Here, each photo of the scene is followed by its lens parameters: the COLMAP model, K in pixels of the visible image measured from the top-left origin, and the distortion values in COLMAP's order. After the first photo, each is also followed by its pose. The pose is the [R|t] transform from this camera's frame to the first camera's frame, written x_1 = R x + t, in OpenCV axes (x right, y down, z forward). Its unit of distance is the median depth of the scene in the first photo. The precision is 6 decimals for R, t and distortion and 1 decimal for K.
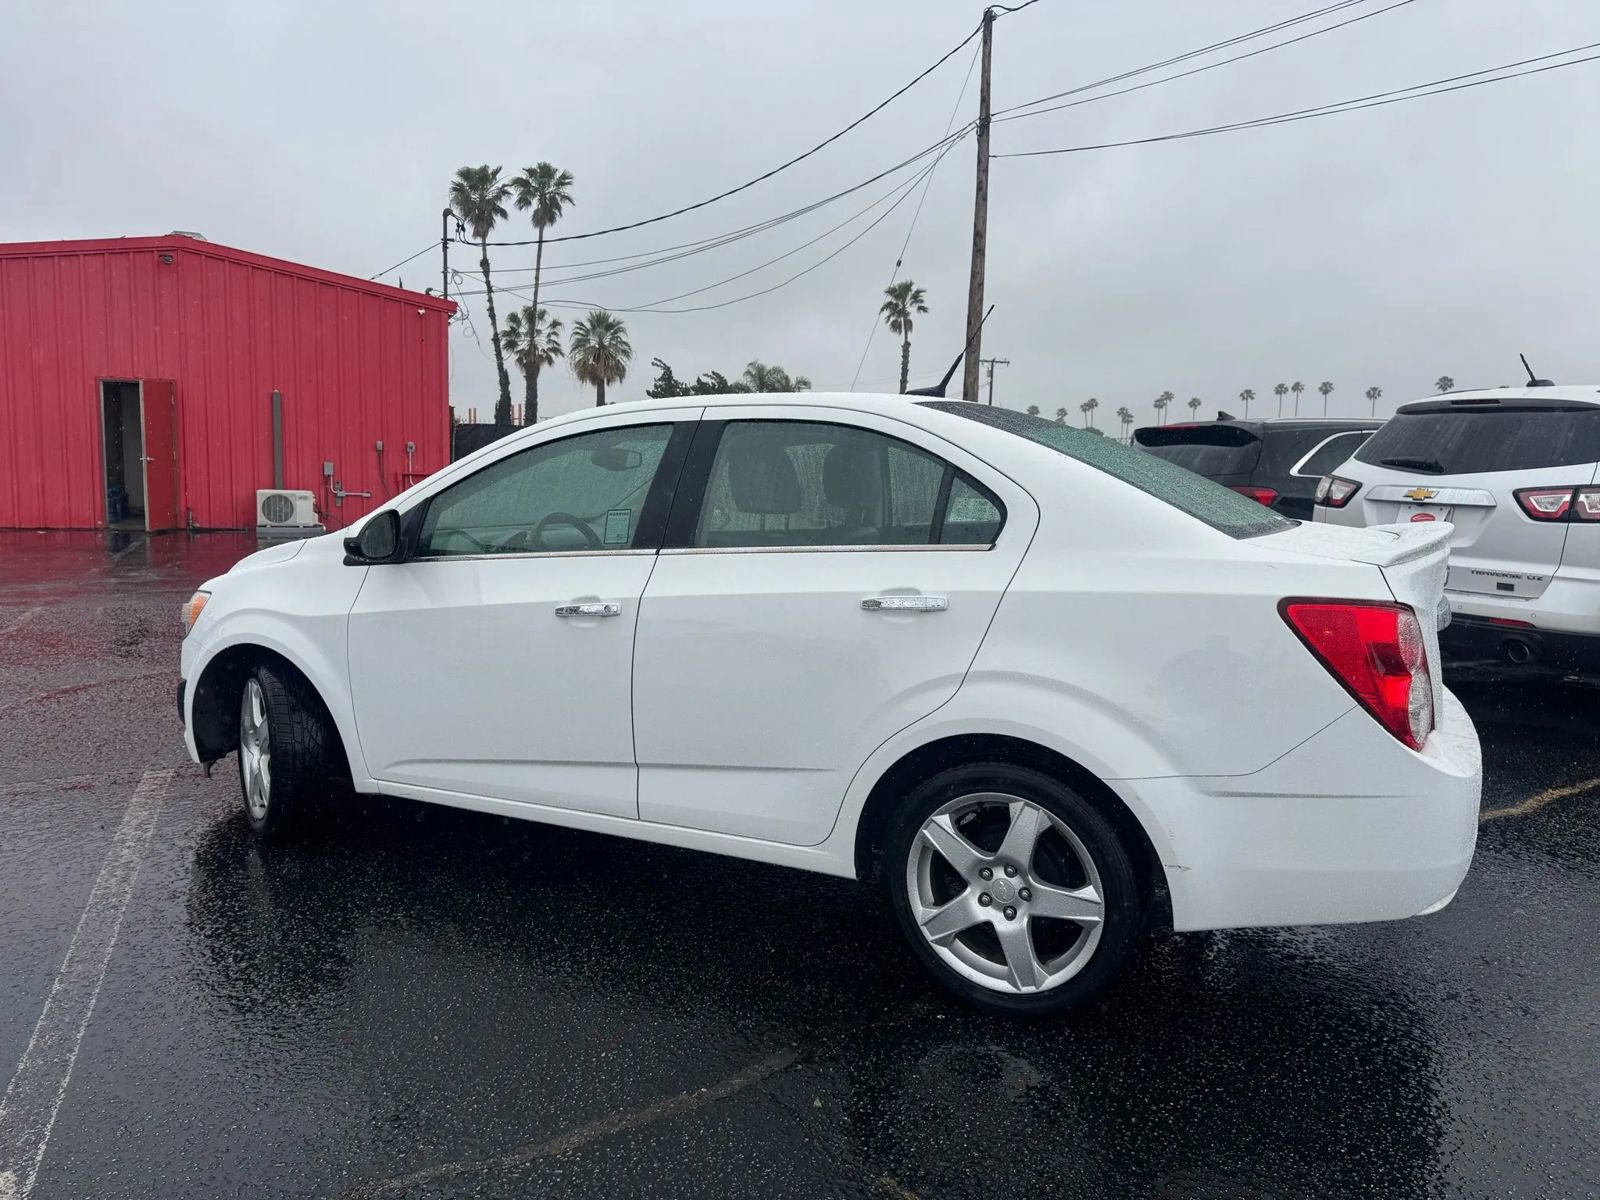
lens RADIAL K [[1194.5, 0, 806.4], [0, 1194.5, 572.6], [0, 0, 1]] dist [0.071284, -0.113829]
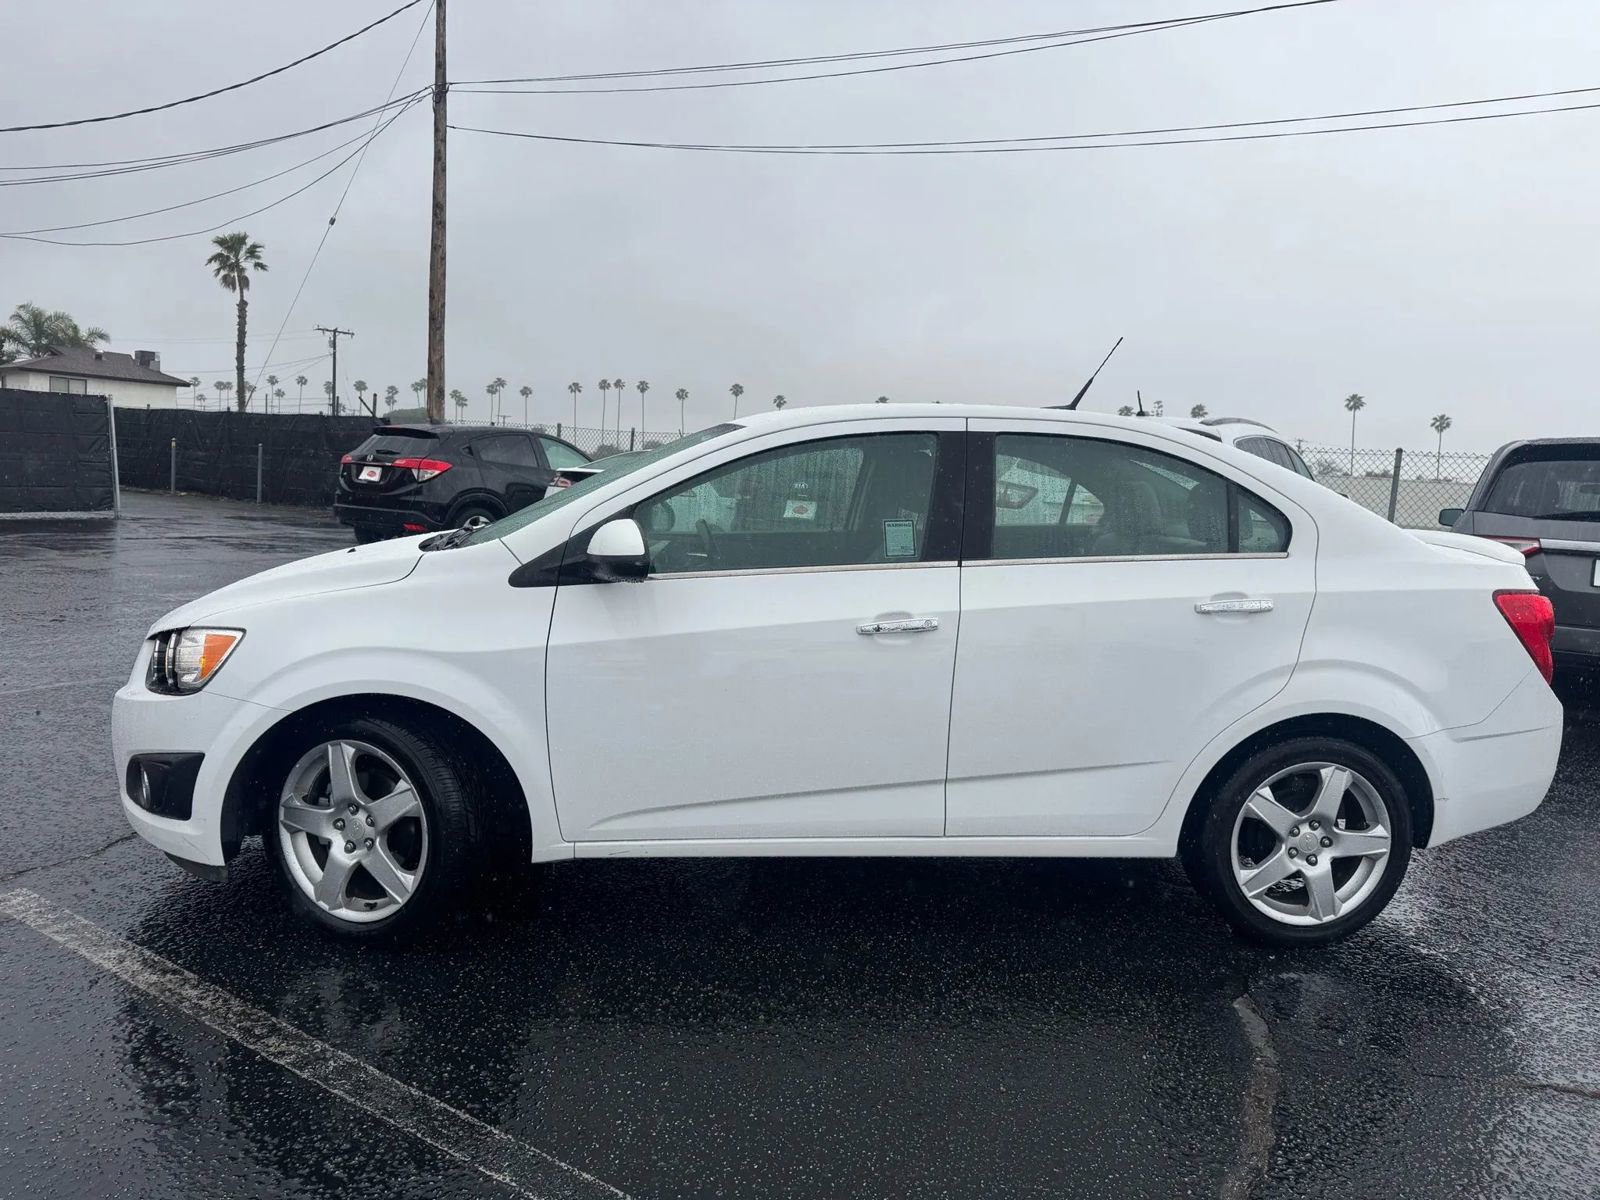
lens RADIAL K [[1194.5, 0, 740.1], [0, 1194.5, 561.8], [0, 0, 1]] dist [0.071284, -0.113829]
pose [[0.810968, -0.021864, 0.584682, -0.846029], [0.015542, 0.999754, 0.015827, -0.036879], [-0.584885, -0.003748, 0.811108, 0.301600]]
